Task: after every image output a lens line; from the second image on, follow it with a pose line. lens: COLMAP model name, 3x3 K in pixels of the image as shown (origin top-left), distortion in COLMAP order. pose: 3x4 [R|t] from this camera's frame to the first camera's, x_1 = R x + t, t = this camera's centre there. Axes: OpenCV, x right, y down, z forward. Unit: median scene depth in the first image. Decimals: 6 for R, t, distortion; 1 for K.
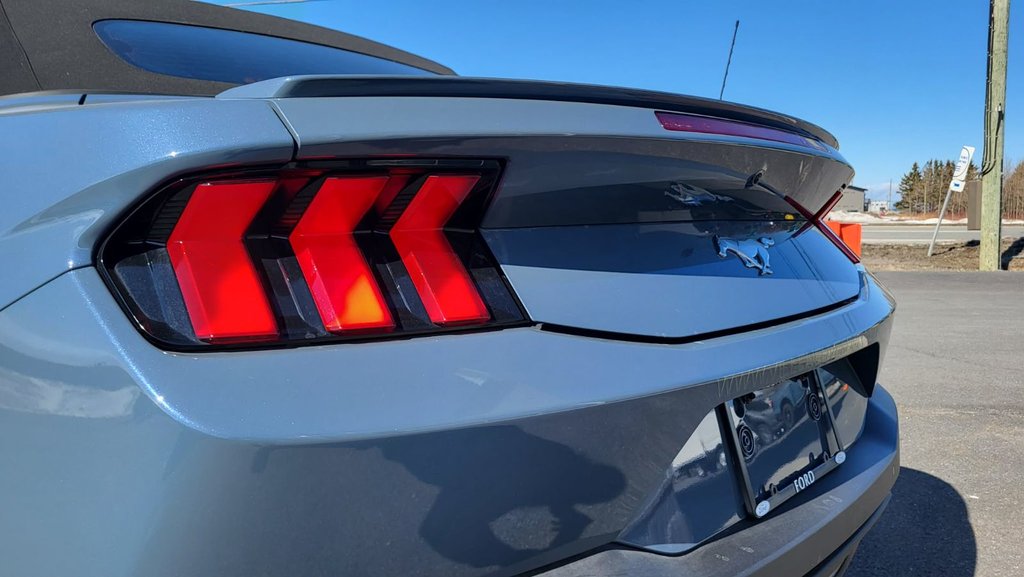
lens RADIAL K [[795.9, 0, 512.0], [0, 795.9, 288.5], [0, 0, 1]] dist [0.034705, -0.002552]
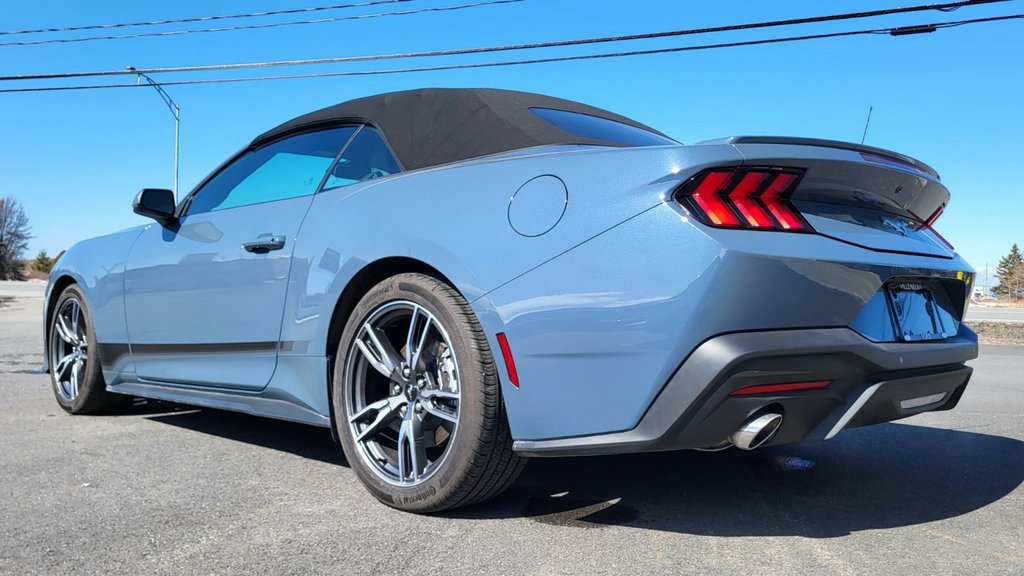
lens RADIAL K [[863.8, 0, 494.4], [0, 863.8, 301.0], [0, 0, 1]] dist [0.034105, 0.001910]
pose [[0.996822, 0.027664, -0.074699, -0.742982], [-0.033593, 0.996283, -0.079320, 0.481489], [0.072227, 0.081578, 0.994046, -1.687689]]
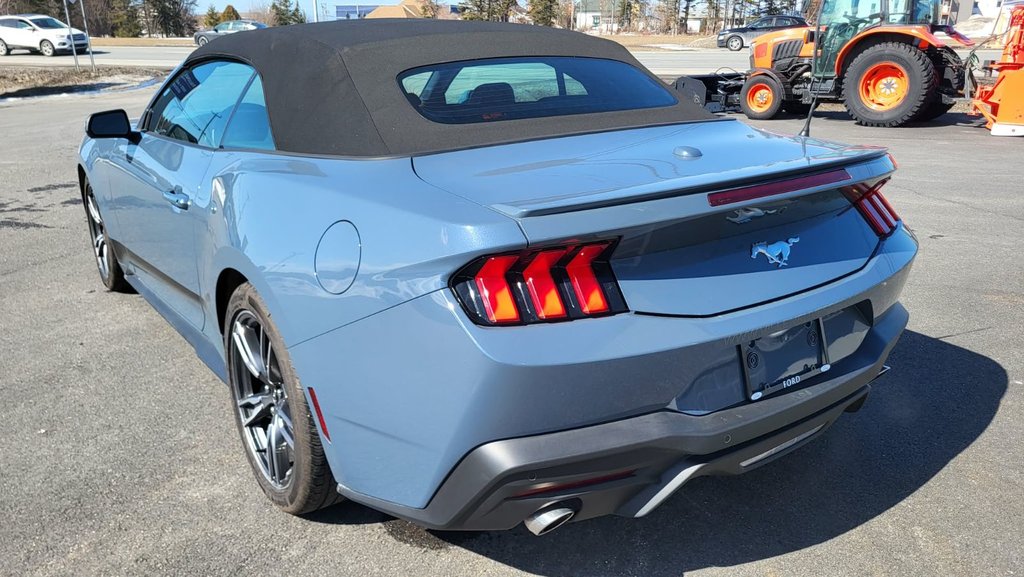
lens RADIAL K [[795.9, 0, 512.0], [0, 795.9, 288.5], [0, 0, 1]] dist [0.034705, -0.002552]
pose [[0.974466, 0.066807, -0.214366, 0.166402], [-0.017027, 0.973948, 0.226130, -0.480160], [0.223889, -0.216706, 0.950217, -1.073520]]
